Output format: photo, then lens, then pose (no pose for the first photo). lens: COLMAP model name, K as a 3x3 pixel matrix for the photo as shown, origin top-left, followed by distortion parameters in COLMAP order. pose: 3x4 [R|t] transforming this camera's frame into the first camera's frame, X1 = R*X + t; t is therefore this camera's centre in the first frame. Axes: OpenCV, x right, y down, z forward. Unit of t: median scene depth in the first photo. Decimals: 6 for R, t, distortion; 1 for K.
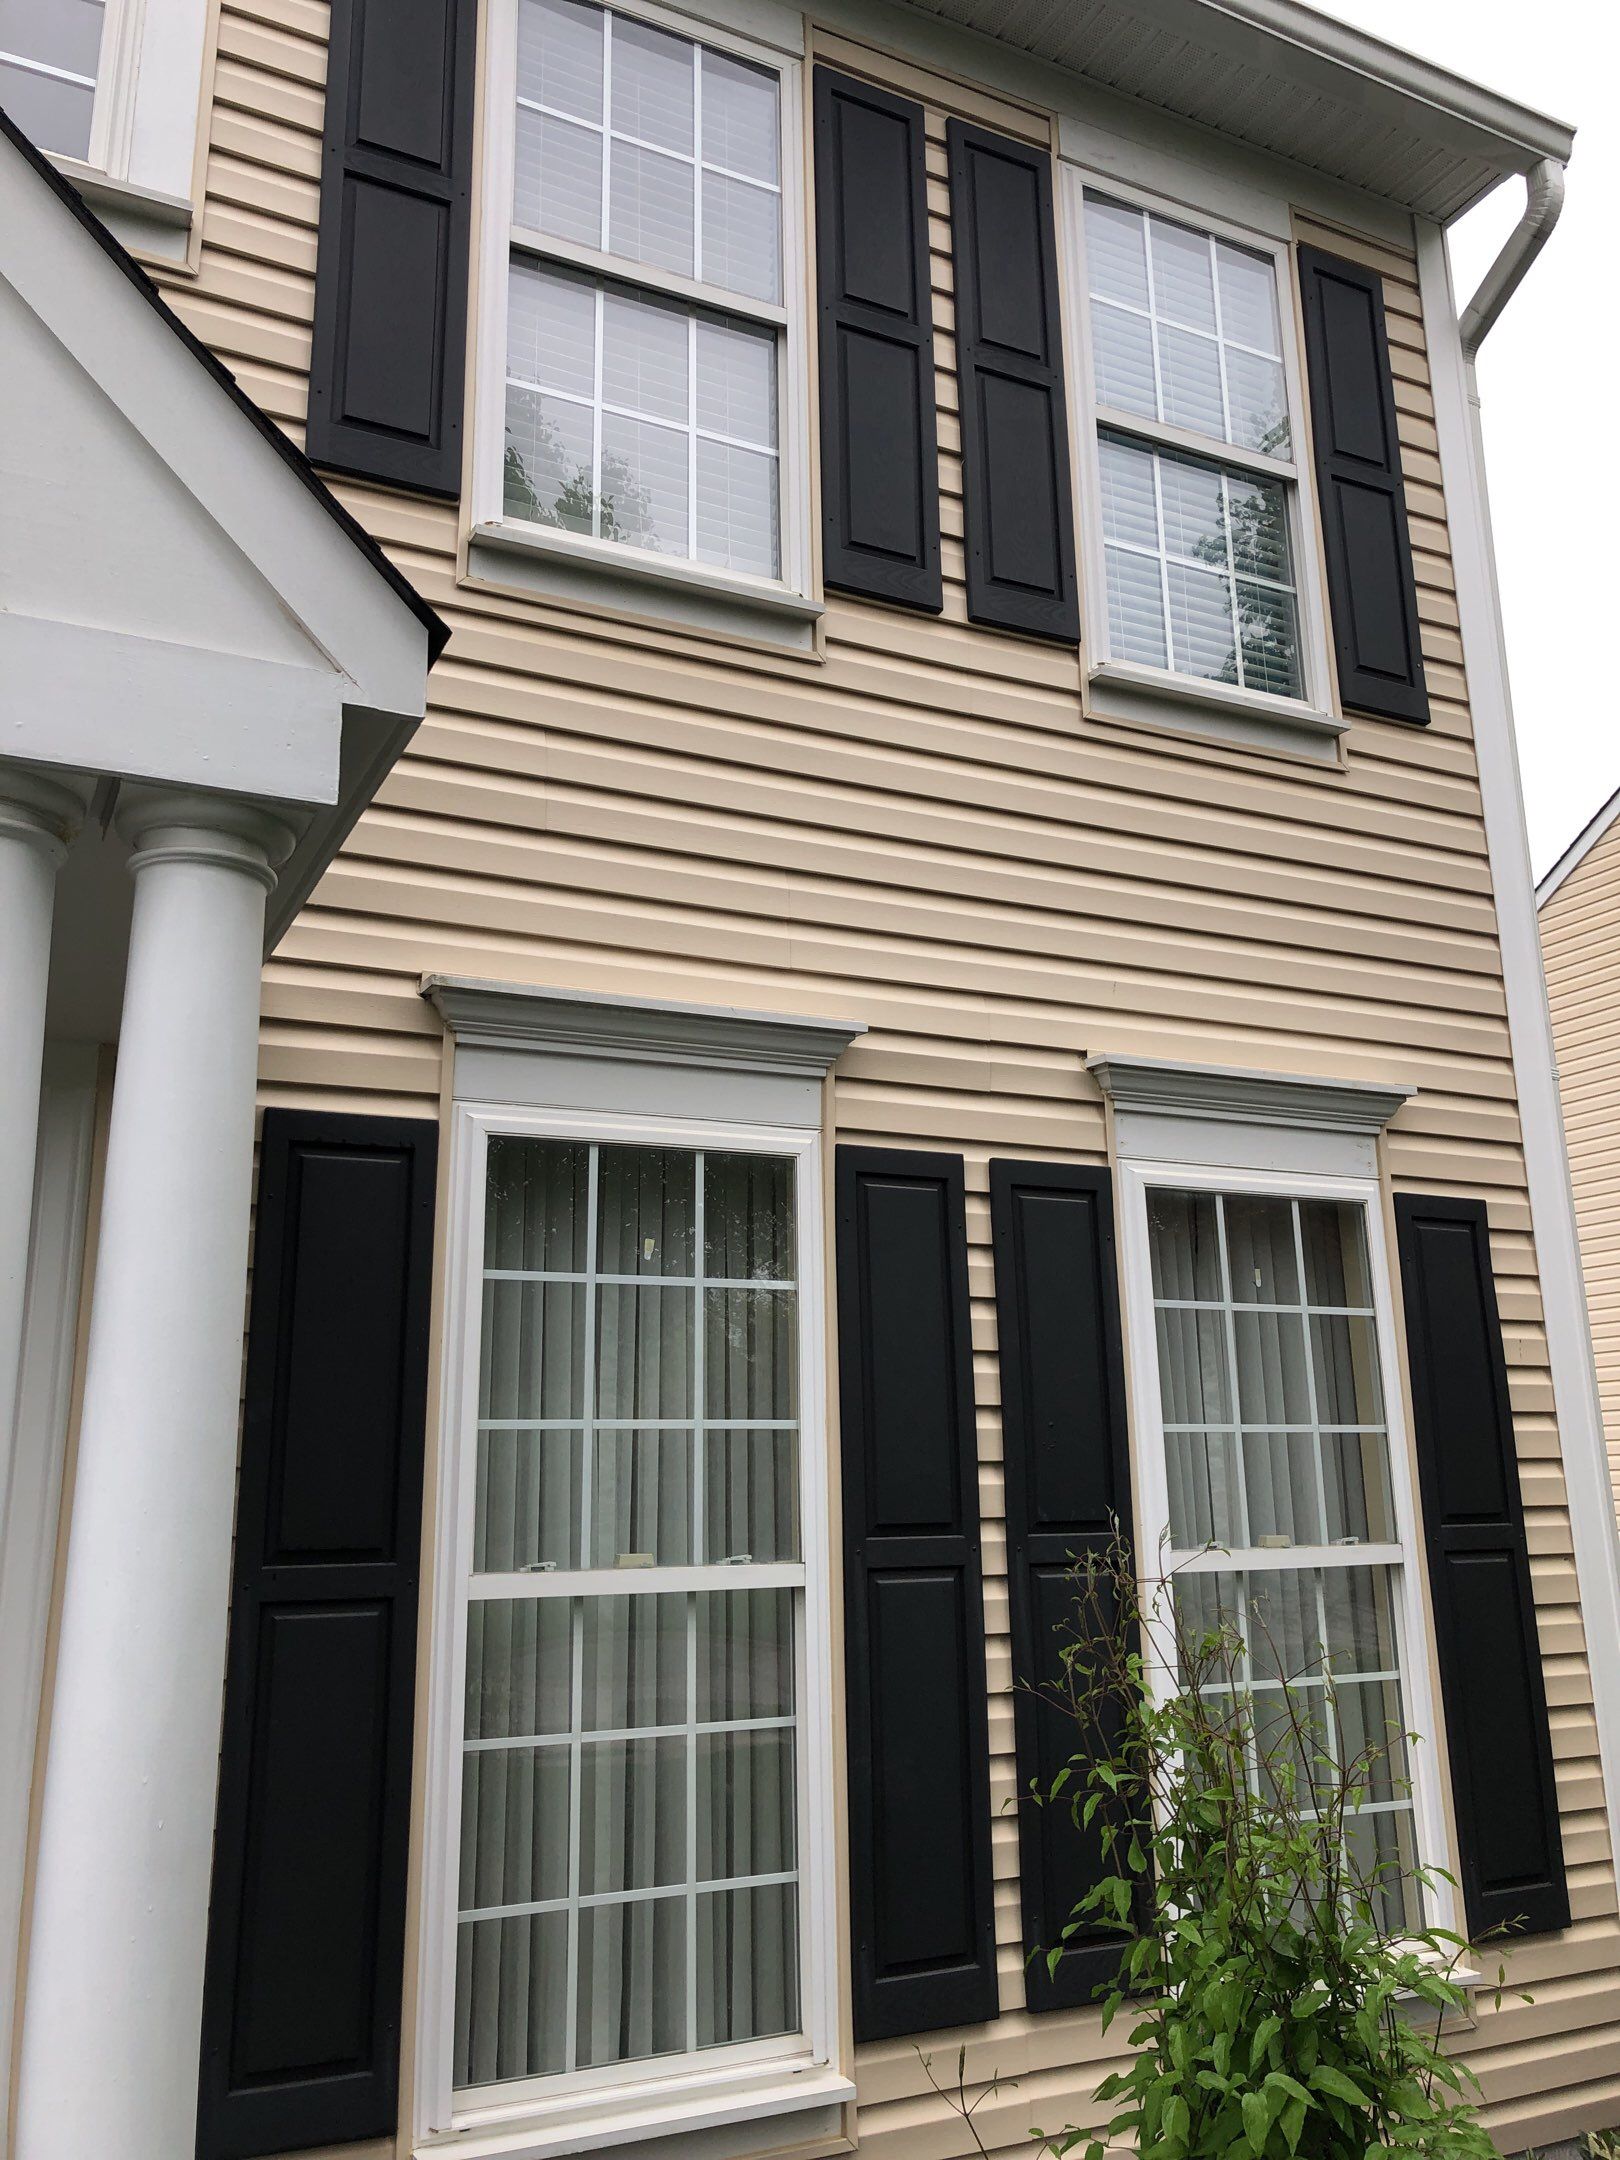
lens RADIAL K [[1754.5, 0, 807.9], [0, 1754.5, 1026.1], [0, 0, 1]] dist [-0.000931, -0.005087]
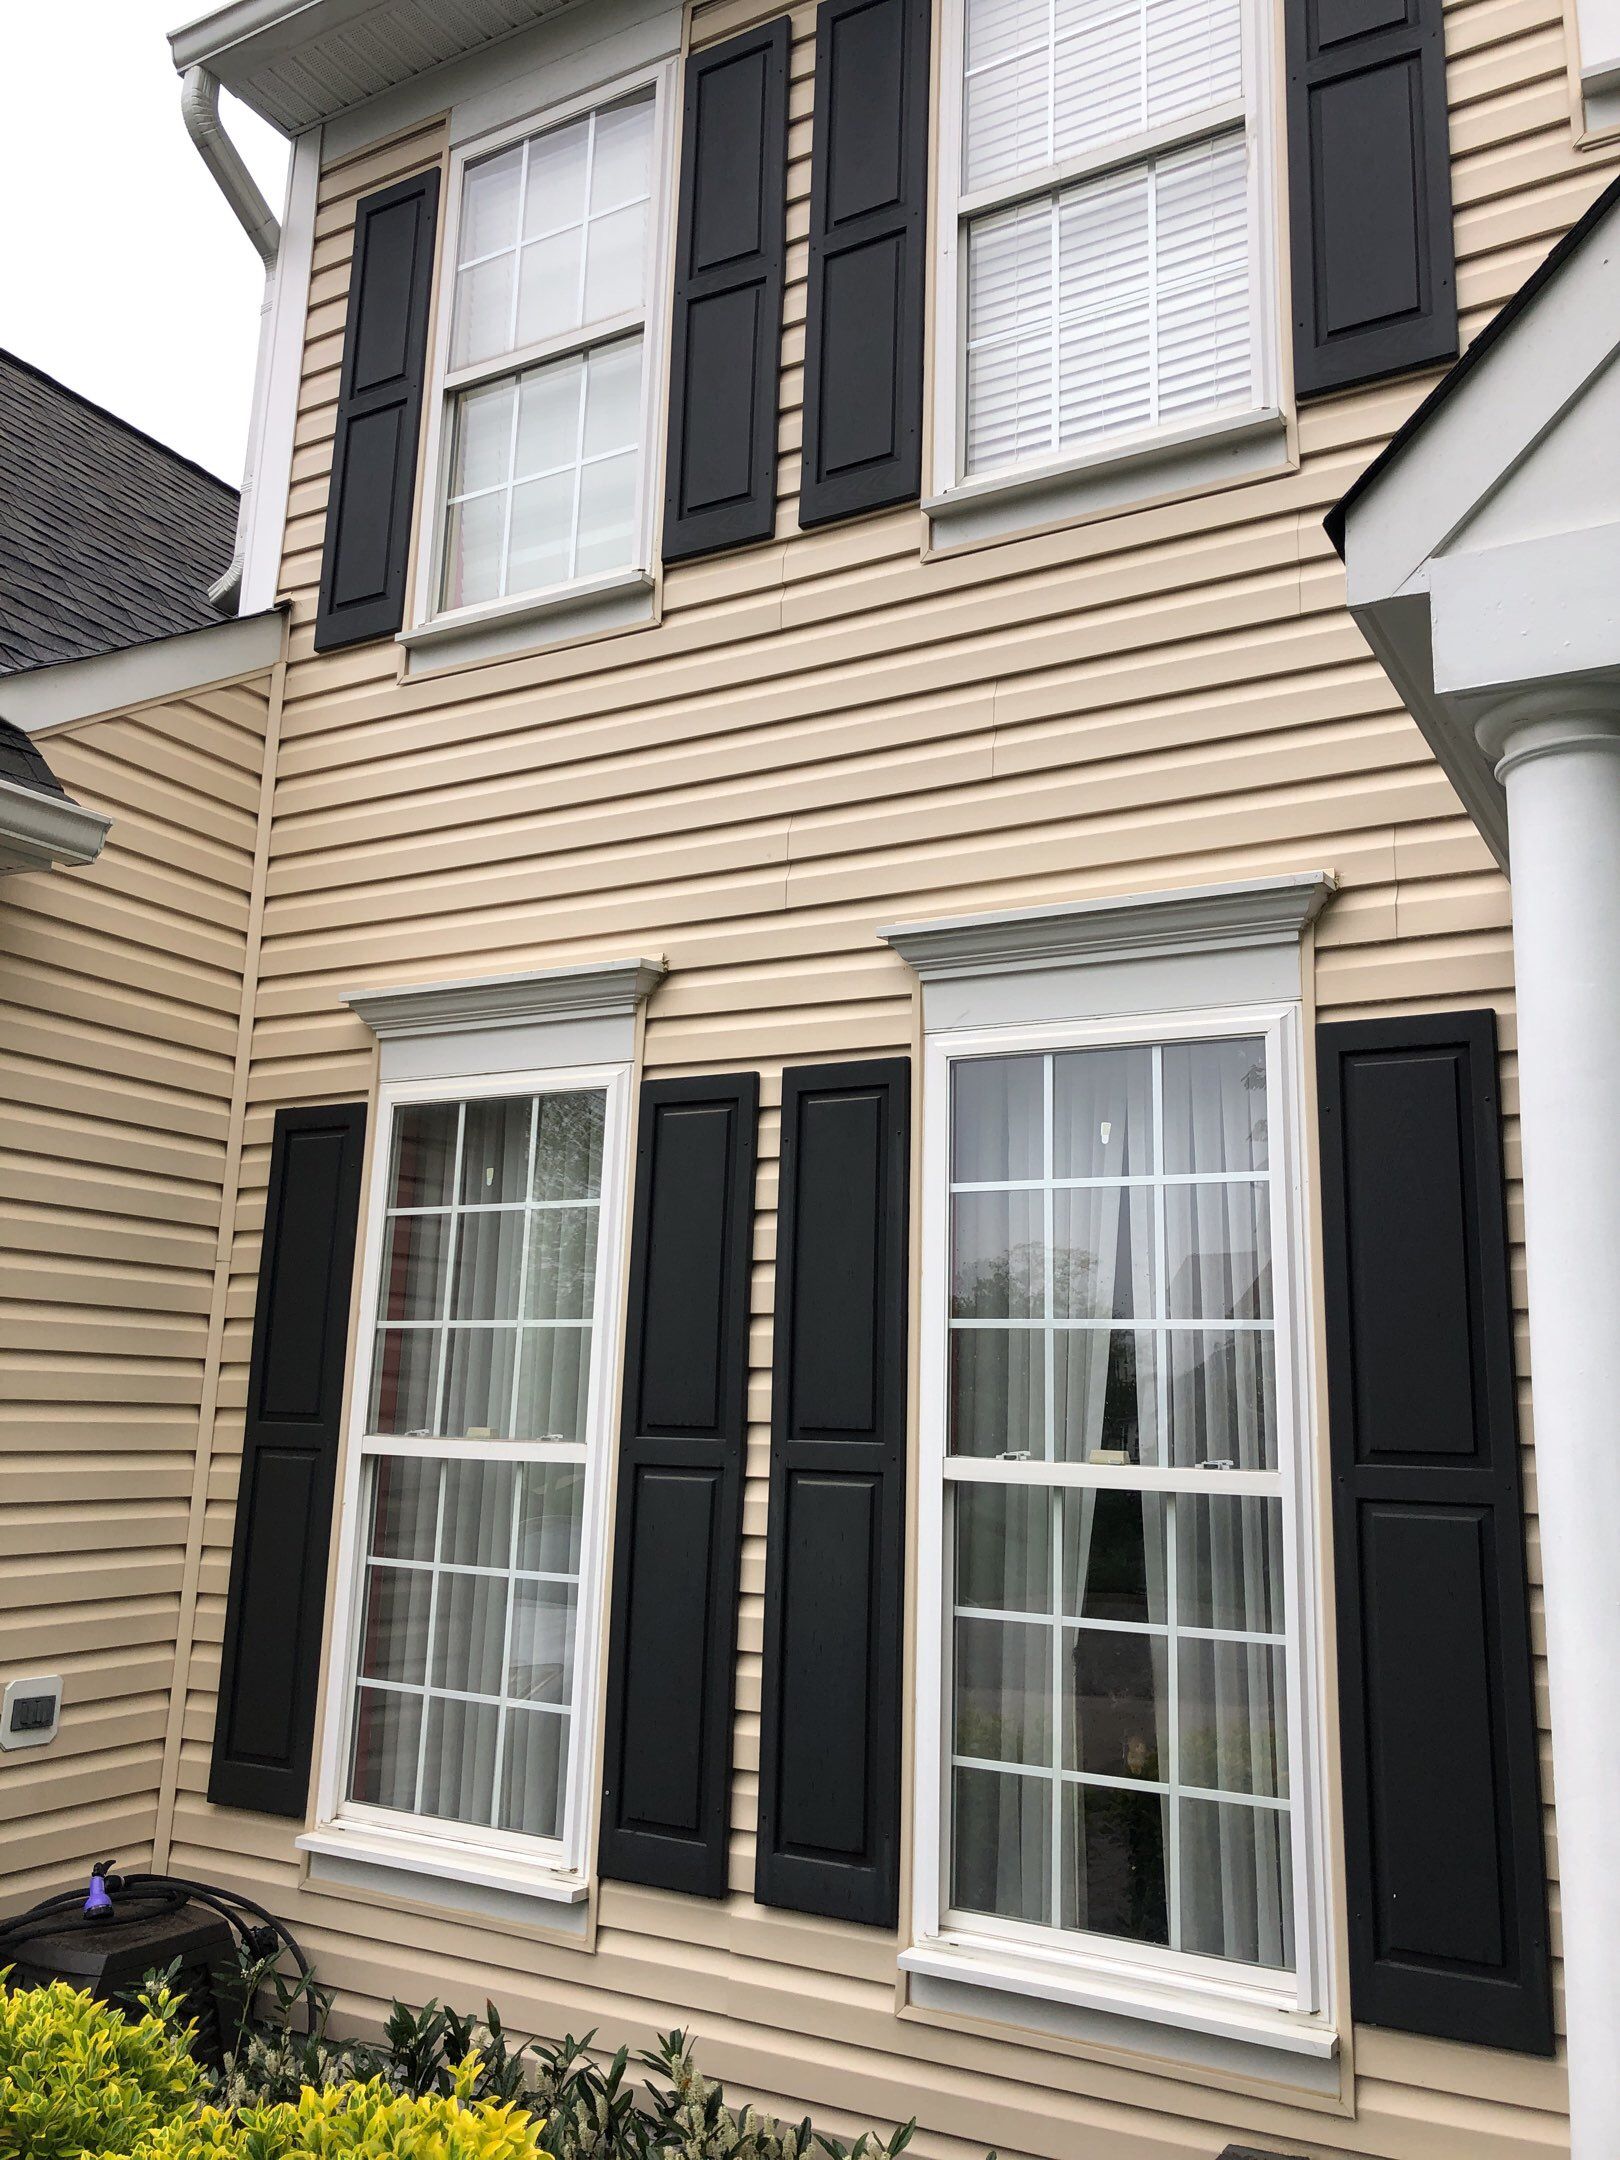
lens RADIAL K [[1723.7, 0, 818.2], [0, 1723.7, 995.6], [0, 0, 1]] dist [0.009060, -0.003603]
pose [[0.557423, -0.146123, -0.817268, 0.839049], [0.183324, 0.981755, -0.050495, 0.078103], [0.809736, -0.121678, 0.574041, 0.406027]]
